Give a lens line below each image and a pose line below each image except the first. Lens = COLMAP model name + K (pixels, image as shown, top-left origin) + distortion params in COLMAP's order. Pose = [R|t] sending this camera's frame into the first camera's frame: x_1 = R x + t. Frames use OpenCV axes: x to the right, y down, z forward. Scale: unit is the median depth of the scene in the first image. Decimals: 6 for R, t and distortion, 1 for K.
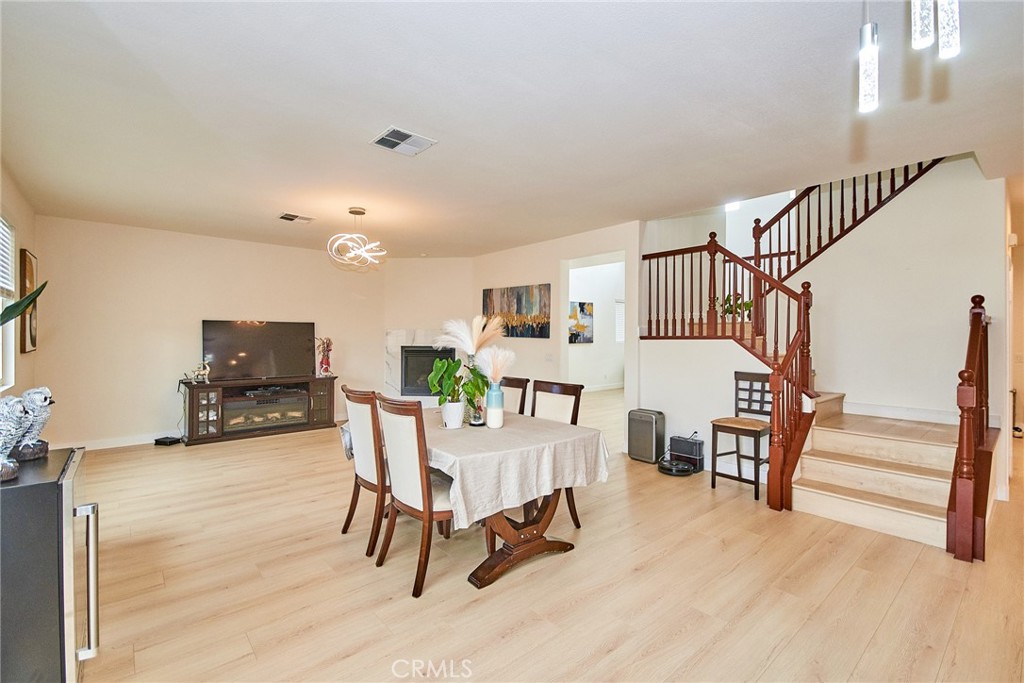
lens RADIAL K [[450.5, 0, 511.9], [0, 450.5, 337.2], [0, 0, 1]] dist [0.001422, -0.000034]
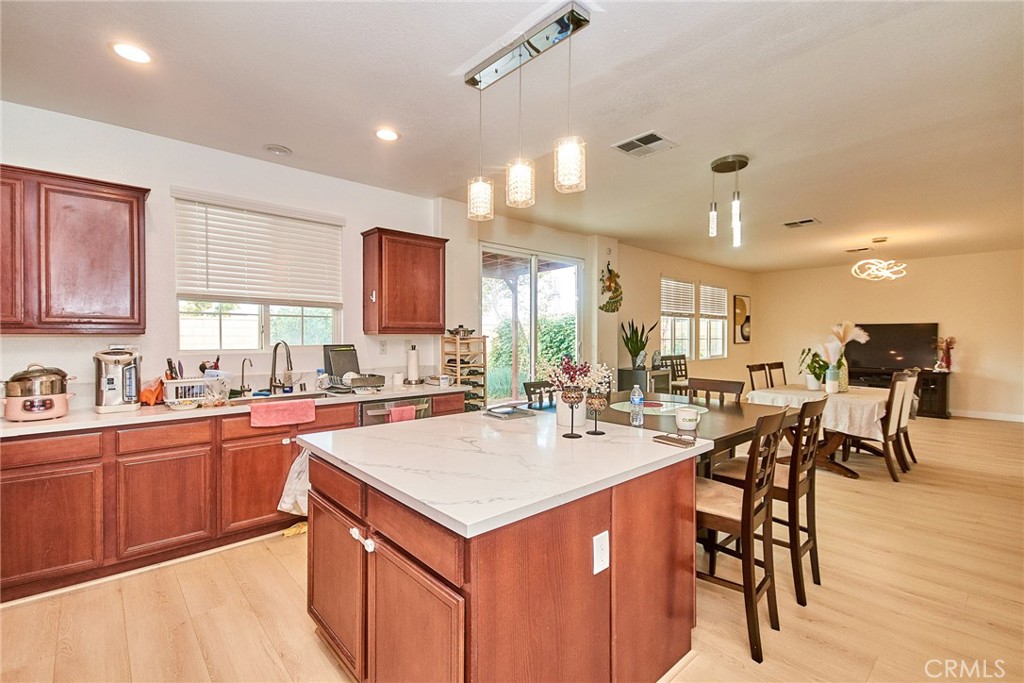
lens RADIAL K [[460.9, 0, 516.0], [0, 460.9, 329.2], [0, 0, 1]] dist [-0.002123, -0.000442]
pose [[0.016036, -0.009613, -0.999825, 0.964873], [-0.005477, 0.999938, -0.009702, -0.000939], [0.999856, 0.005631, 0.015982, -0.088633]]
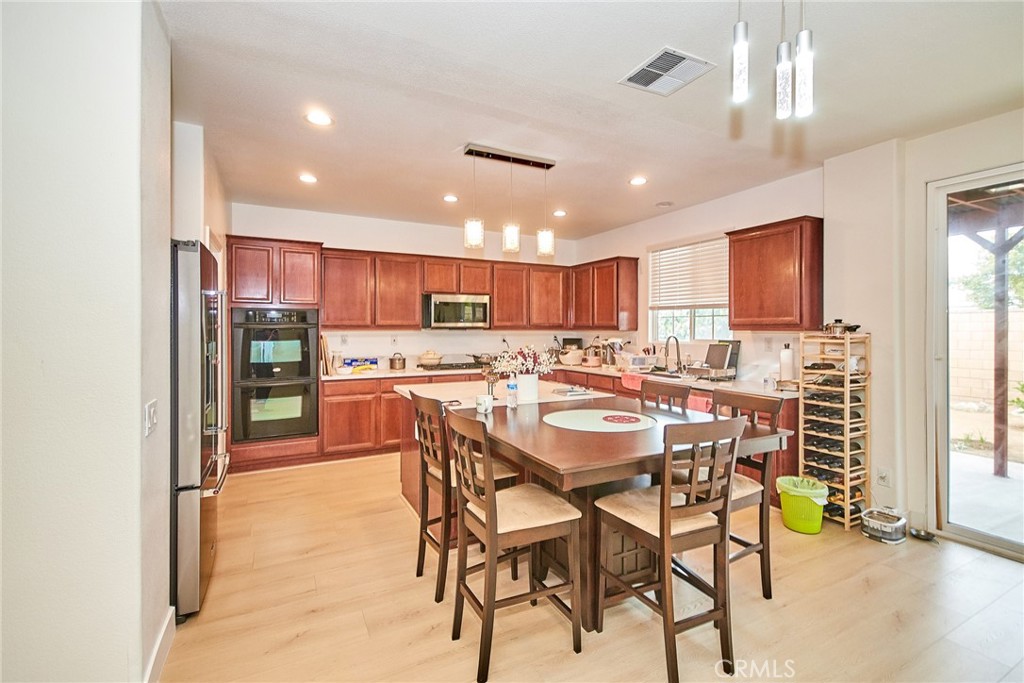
lens RADIAL K [[460.9, 0, 516.0], [0, 460.9, 329.2], [0, 0, 1]] dist [-0.002123, -0.000442]
pose [[-0.969817, 0.000827, 0.243834, 0.335017], [0.001144, 0.999999, 0.001157, -0.003659], [-0.243832, 0.001401, -0.969816, 0.609269]]
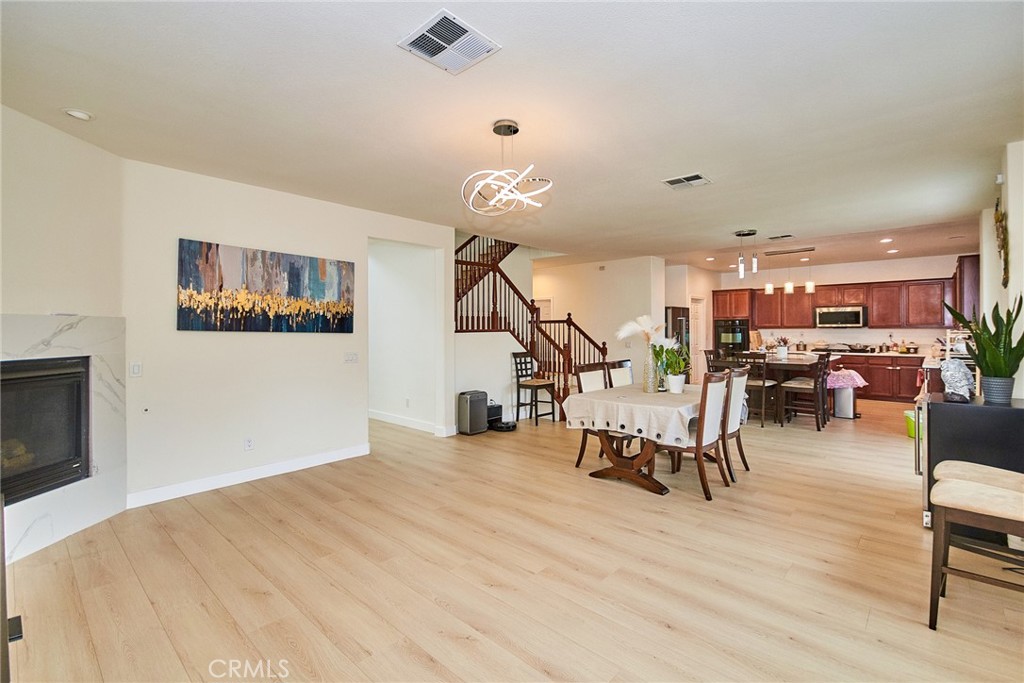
lens RADIAL K [[460.9, 0, 516.0], [0, 460.9, 329.2], [0, 0, 1]] dist [-0.002123, -0.000442]
pose [[-0.115583, -0.001058, 0.993297, -0.968785], [0.003675, 0.999992, 0.001493, -0.005530], [-0.993291, 0.003823, -0.115579, 1.059052]]
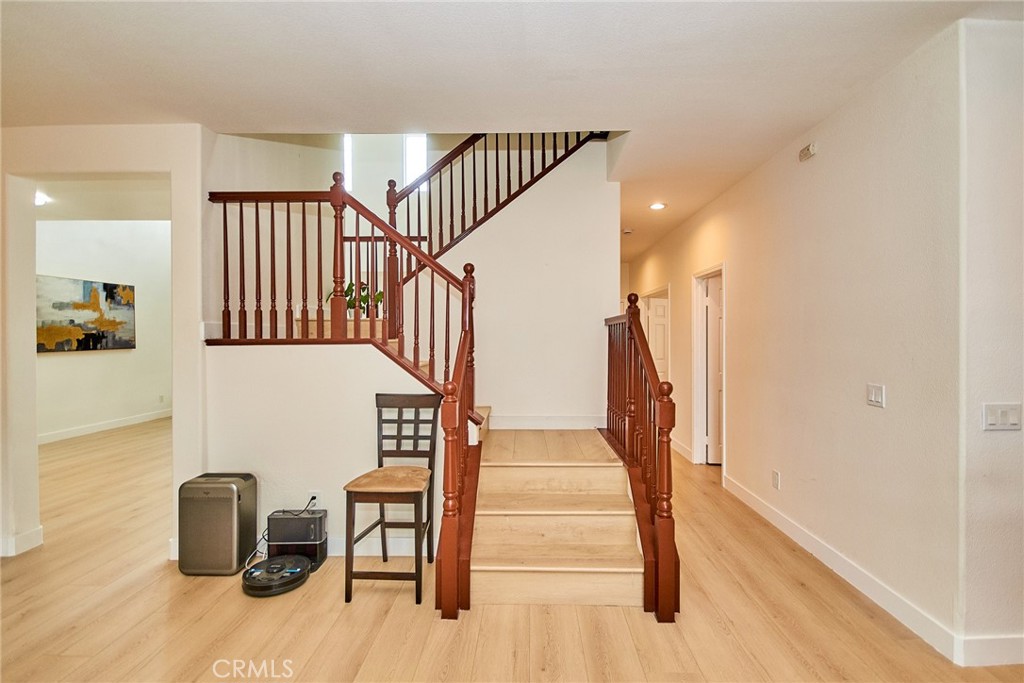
lens RADIAL K [[472.8, 0, 529.0], [0, 472.8, 342.5], [0, 0, 1]] dist [0.015923, 0.000086]
pose [[0.664809, -0.009010, 0.746959, 0.122652], [0.002623, 0.999949, 0.009728, -0.003282], [-0.747009, -0.004508, 0.664798, 0.350660]]
